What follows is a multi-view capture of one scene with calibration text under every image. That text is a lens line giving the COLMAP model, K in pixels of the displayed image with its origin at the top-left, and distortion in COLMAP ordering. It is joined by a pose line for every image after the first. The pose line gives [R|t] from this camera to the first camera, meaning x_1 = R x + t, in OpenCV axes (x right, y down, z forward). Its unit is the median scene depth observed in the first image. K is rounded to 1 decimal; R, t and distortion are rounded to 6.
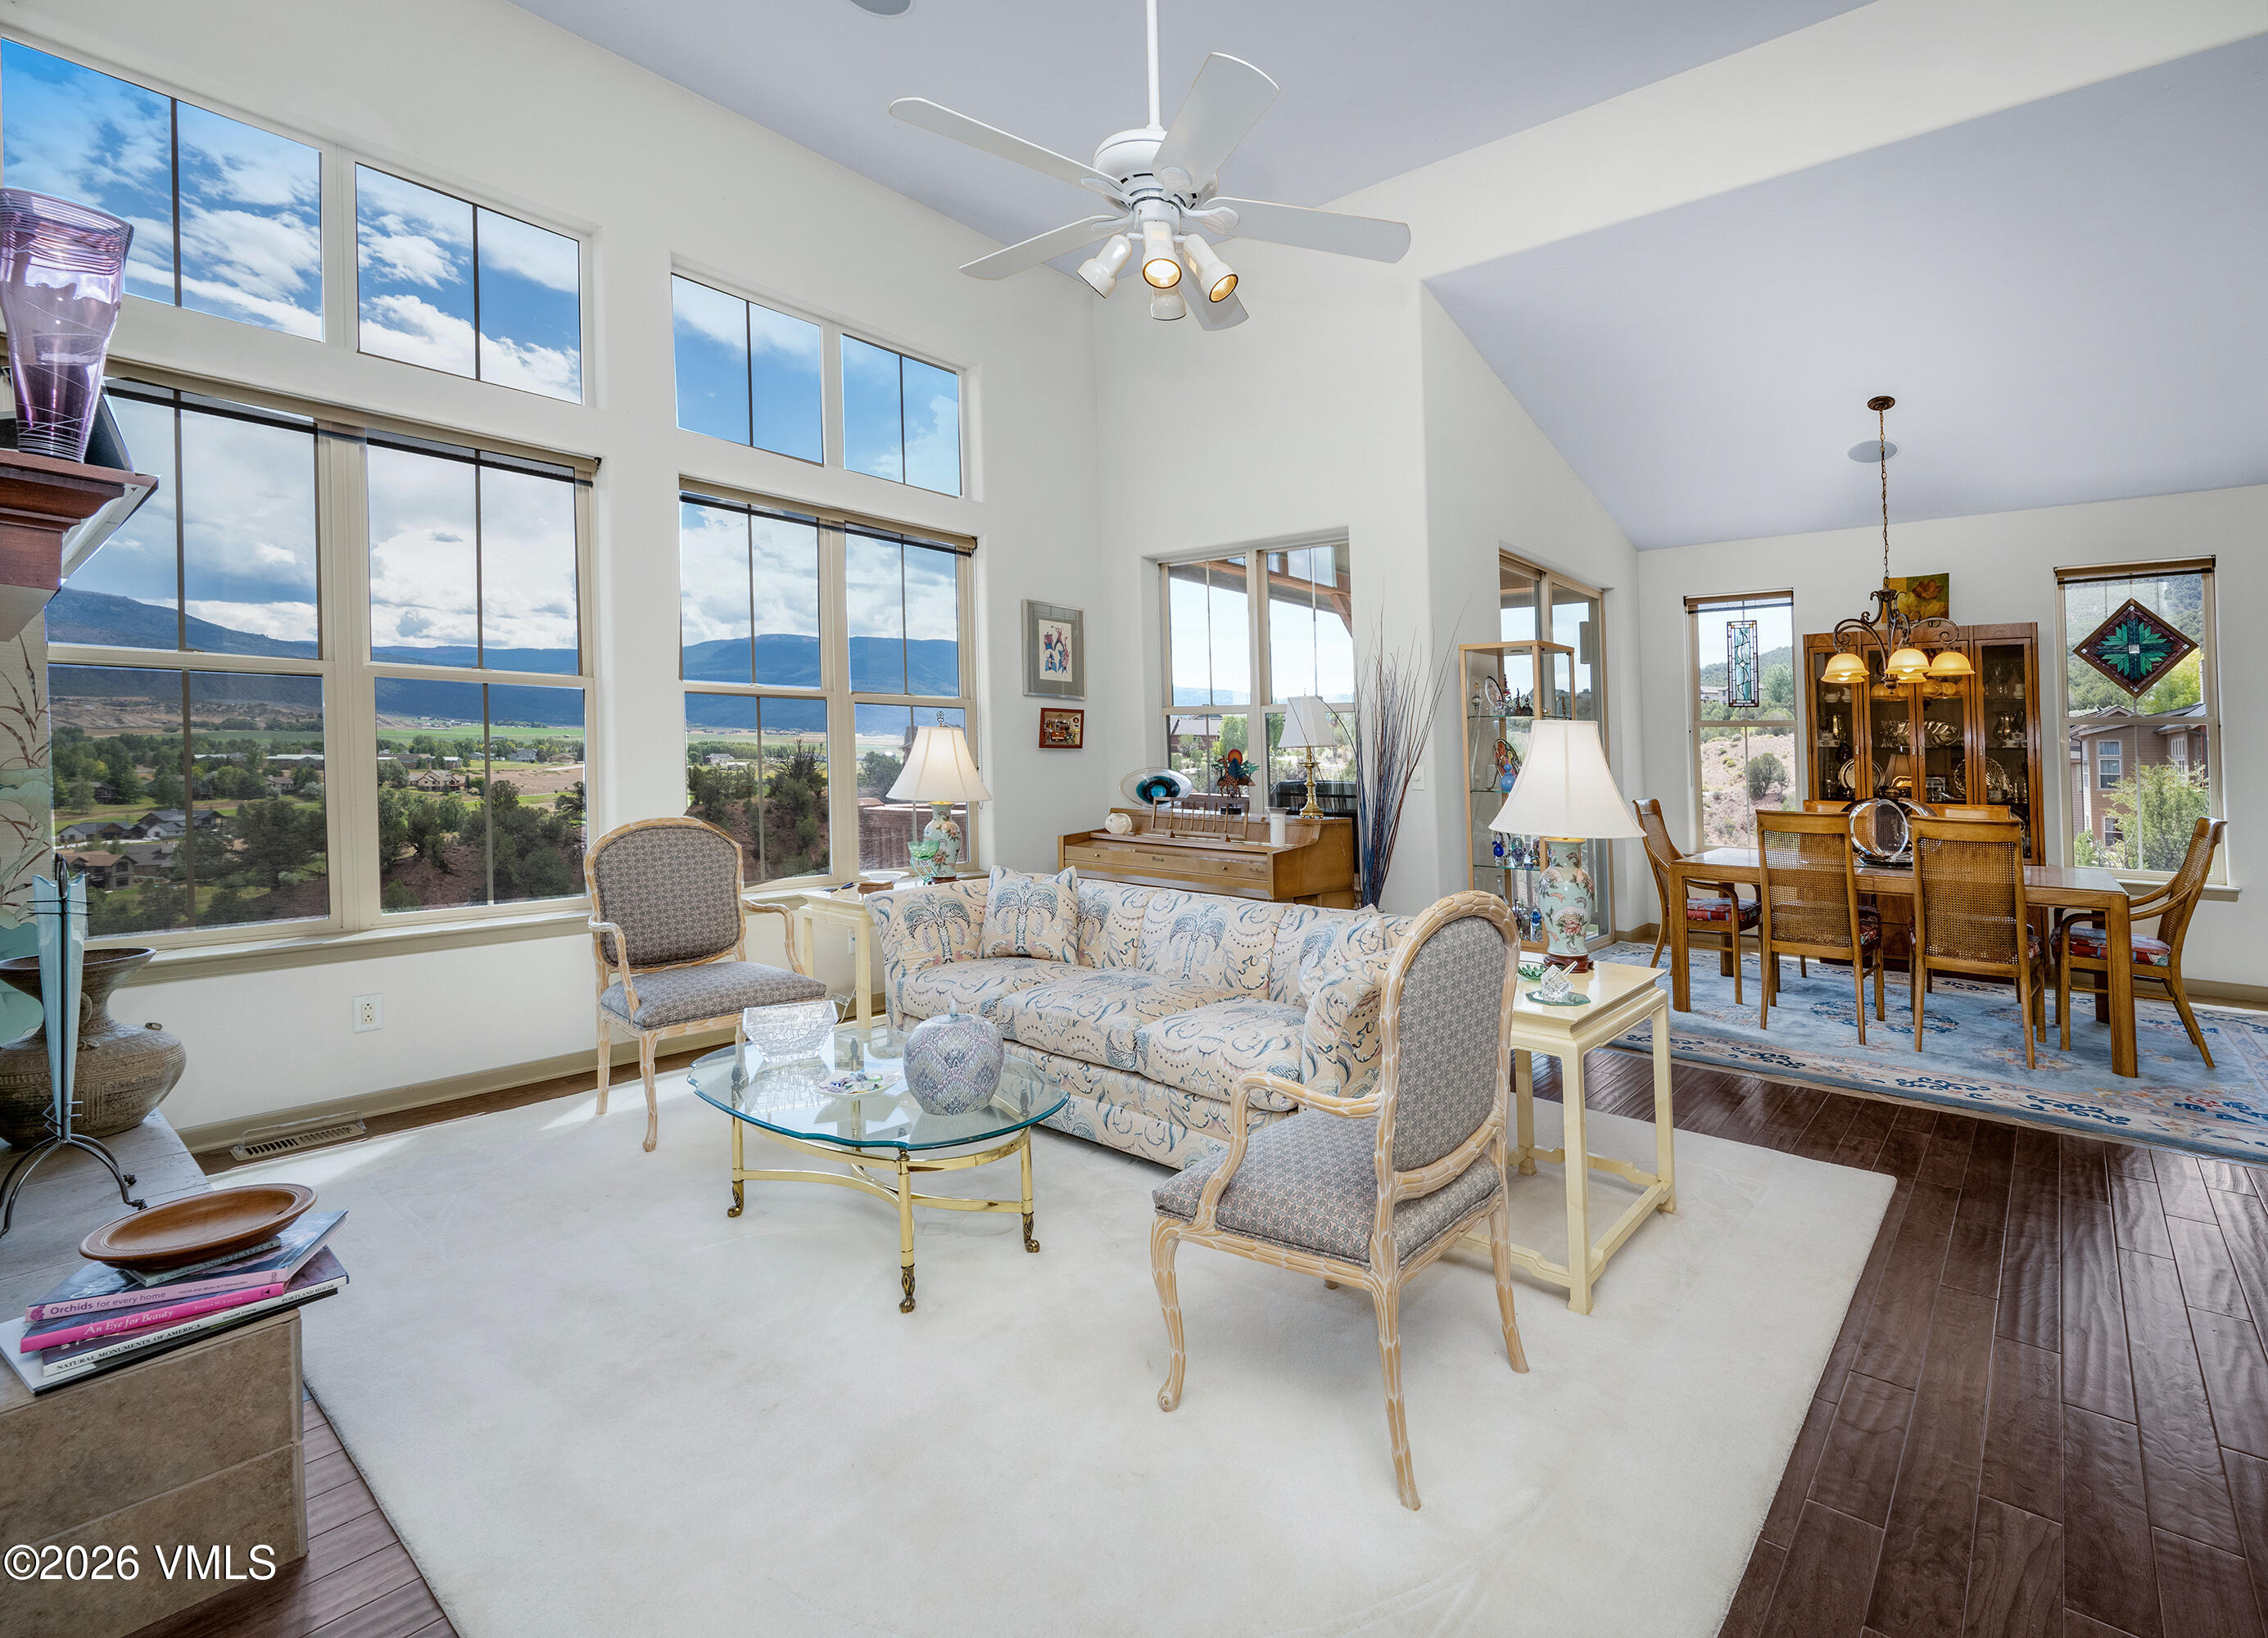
lens RADIAL K [[997.8, 0, 1182.5], [0, 997.8, 742.9], [0, 0, 1]] dist [-0.000513, -0.000806]
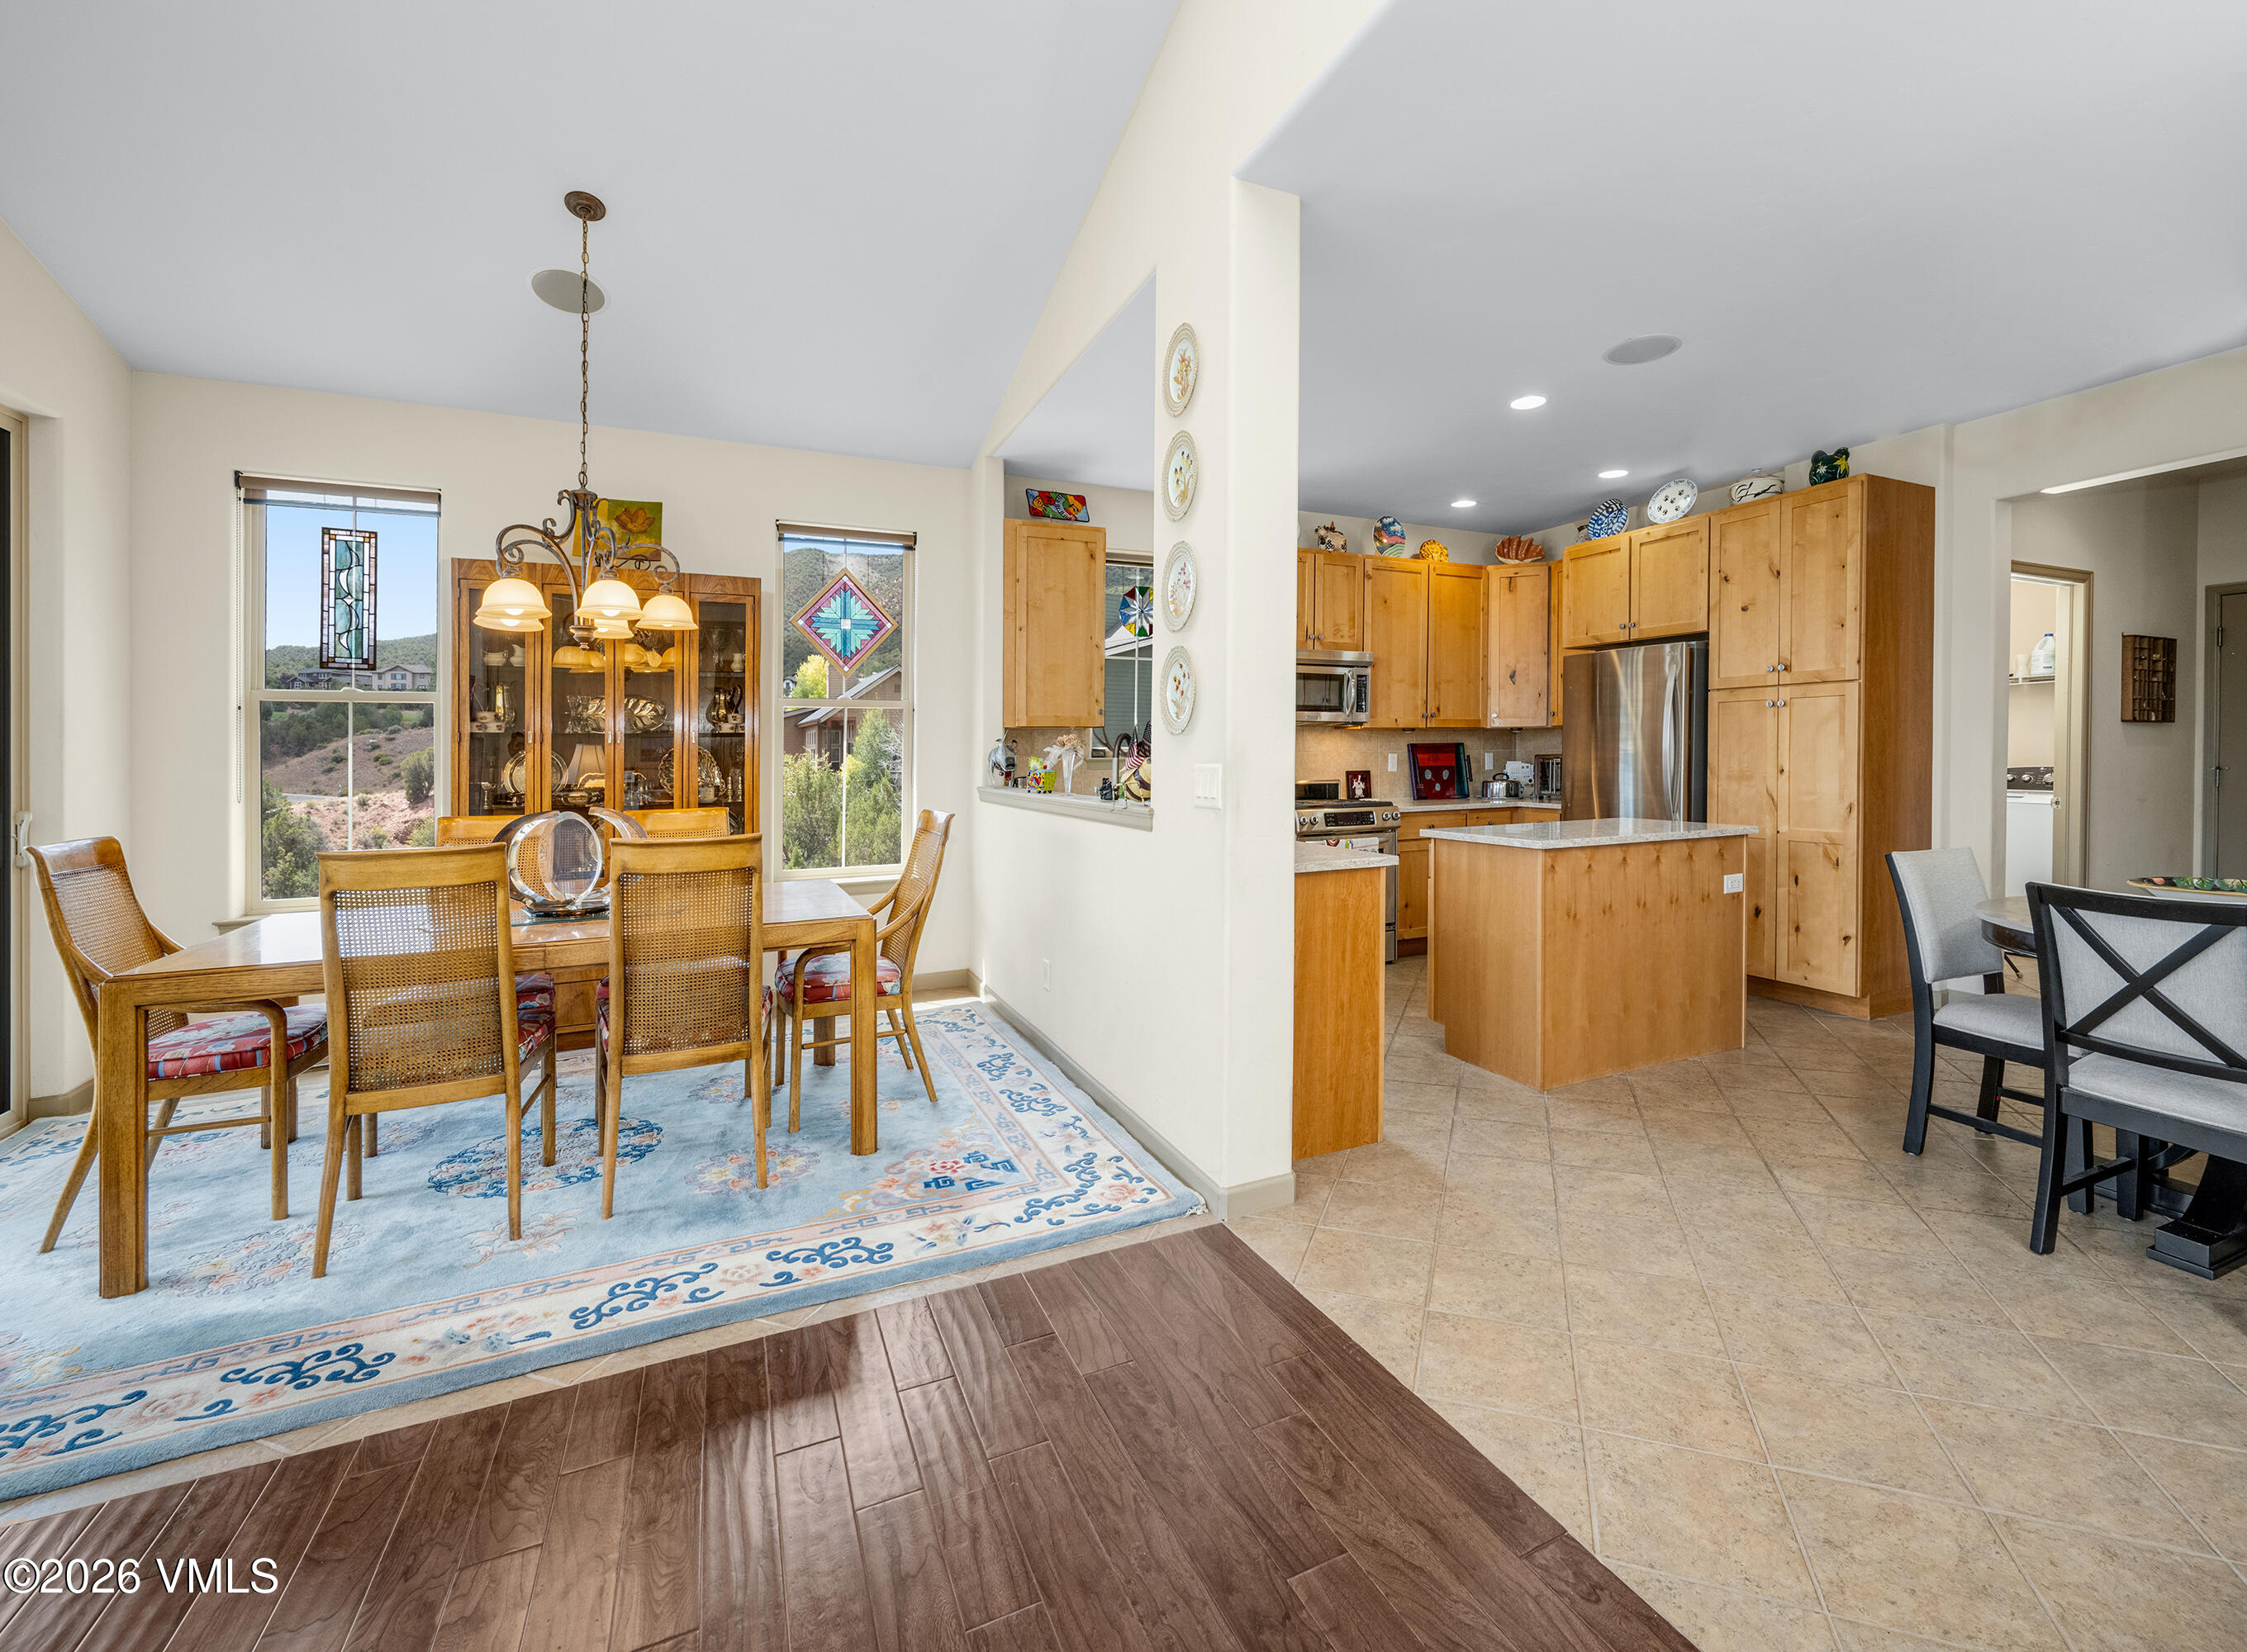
lens RADIAL K [[997.4, 0, 1183.9], [0, 997.4, 809.7], [0, 0, 1]] dist [-0.005468, 0.000861]
pose [[0.459912, -0.064966, 0.885585, 0.294447], [0.009984, 0.997635, 0.068001, 0.014724], [-0.887908, -0.022433, 0.459473, 0.318947]]
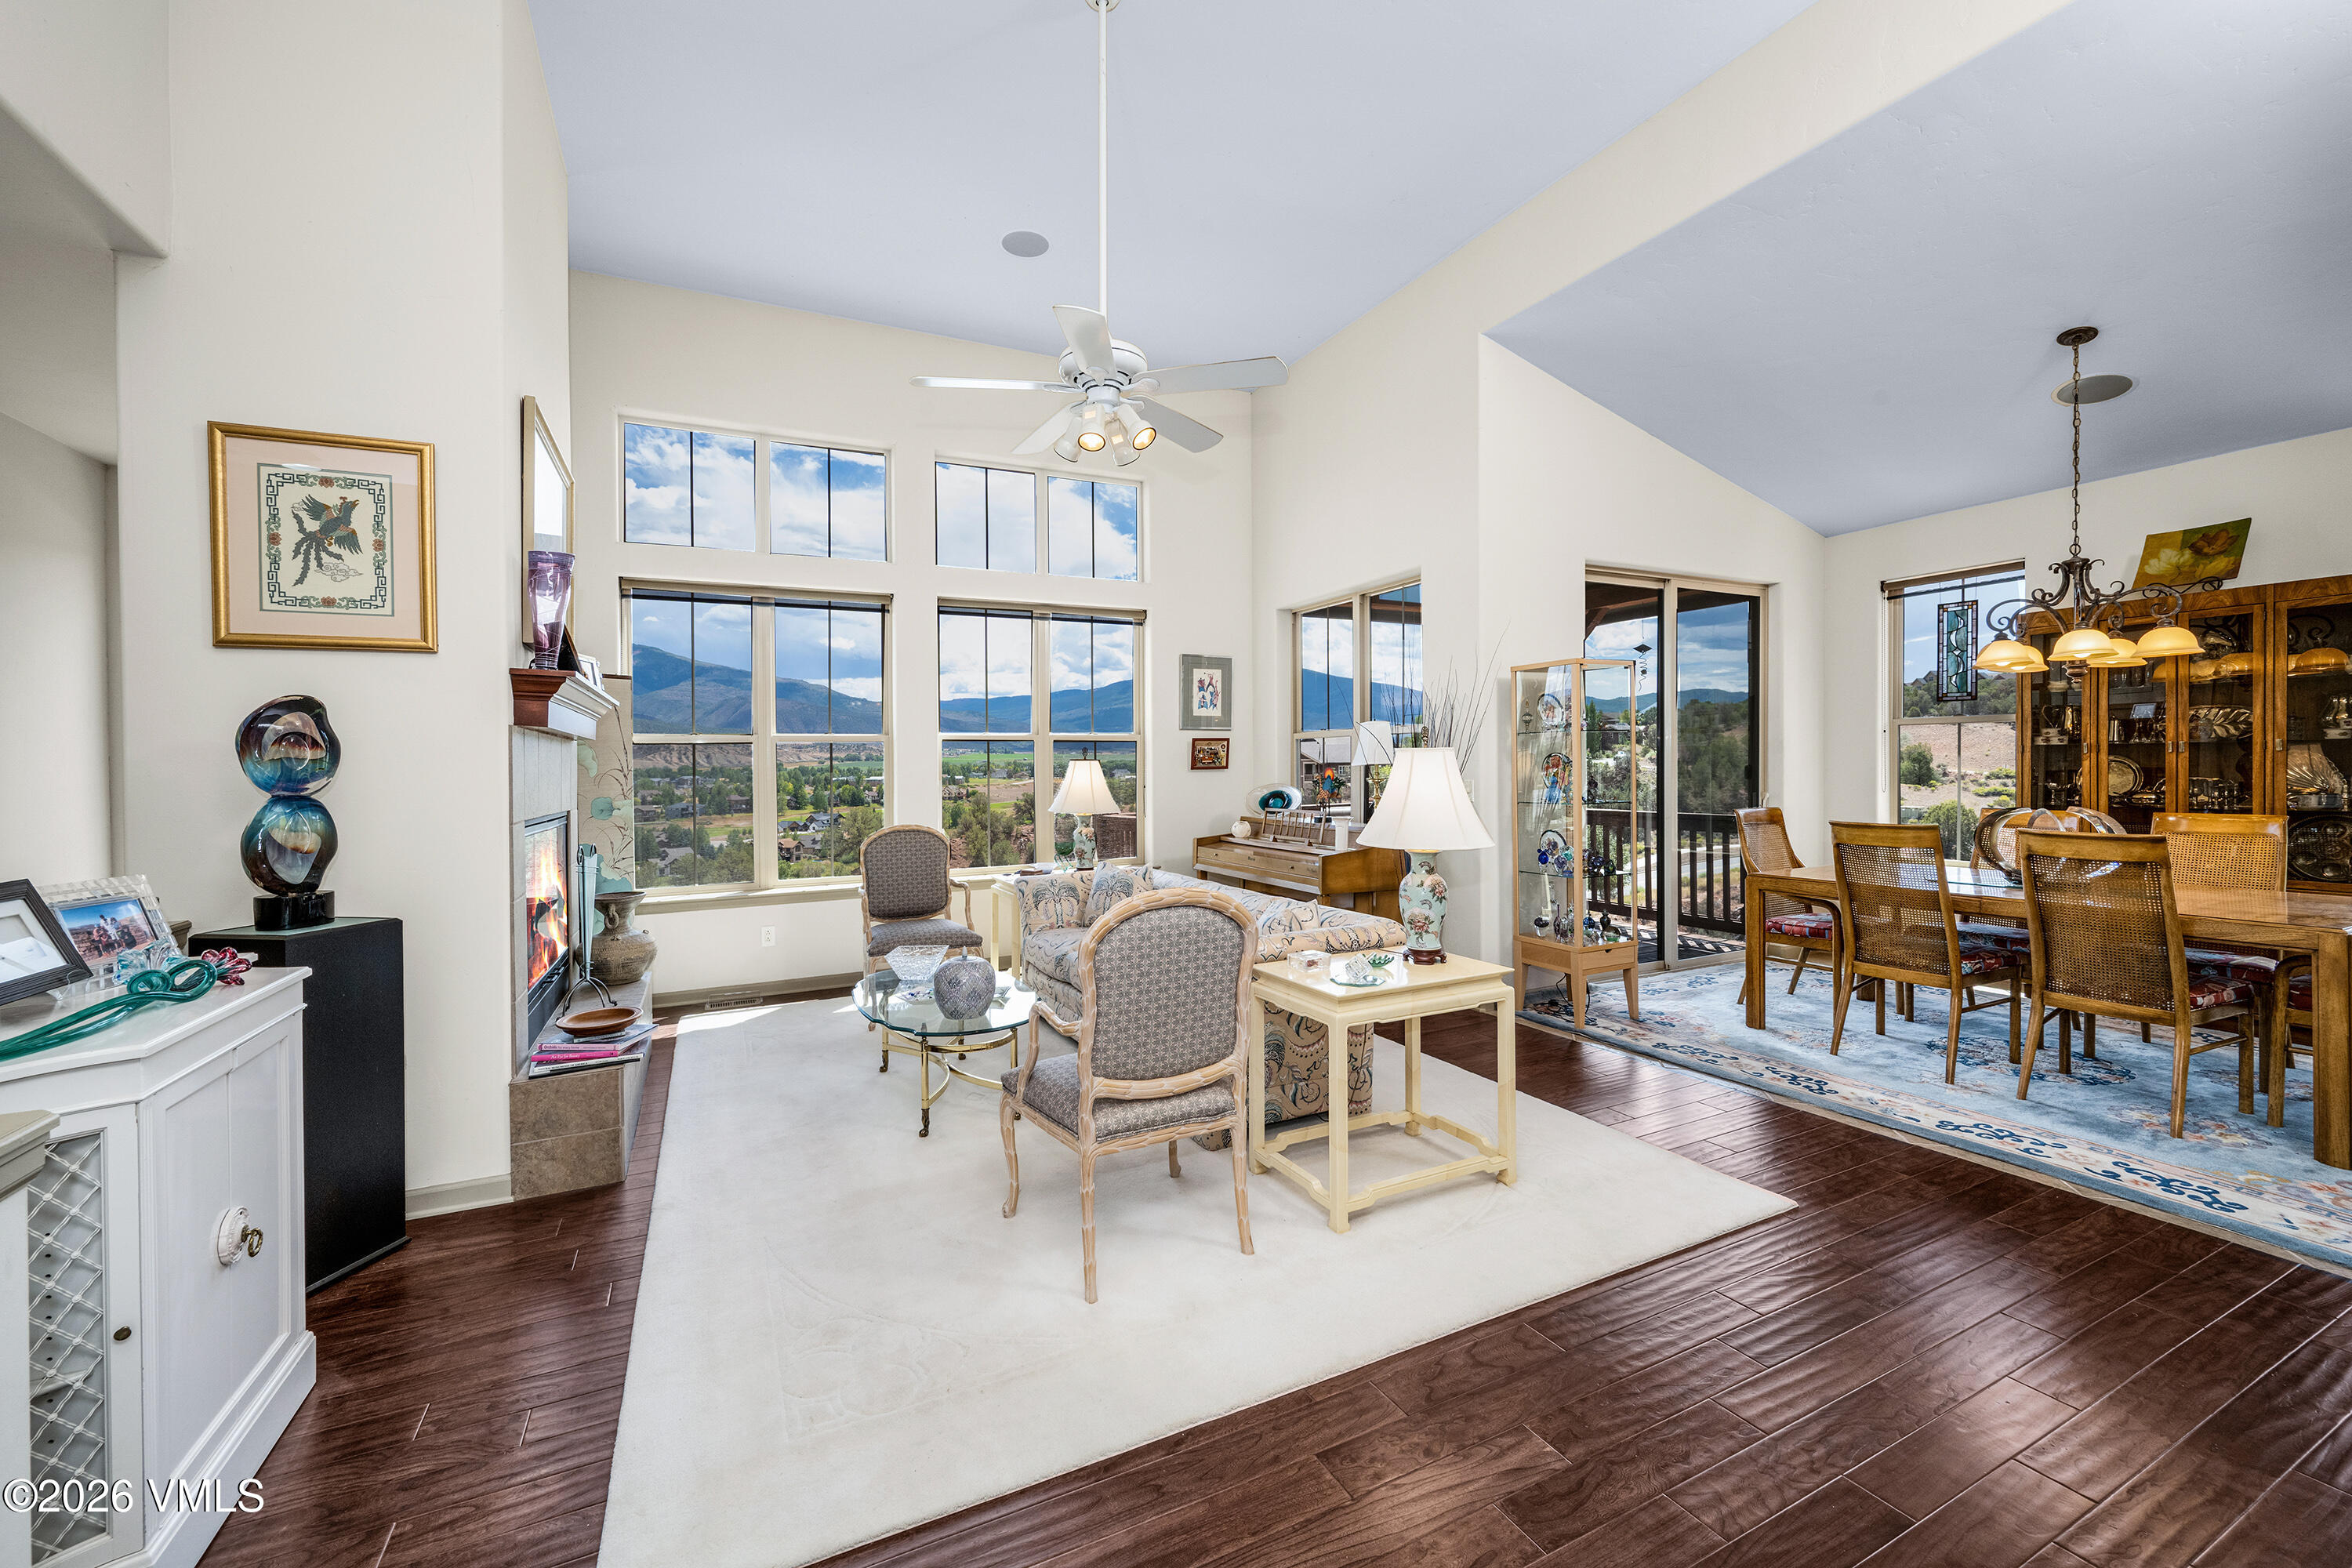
lens RADIAL K [[882.9, 0, 1115.2], [0, 882.9, 751.9], [0, 0, 1]] dist [0.000899, -0.000527]
pose [[0.876680, -0.034142, -0.479860, 0.334833], [0.034198, 0.999378, -0.008627, -0.011769], [0.479856, -0.008847, 0.877303, -0.043807]]
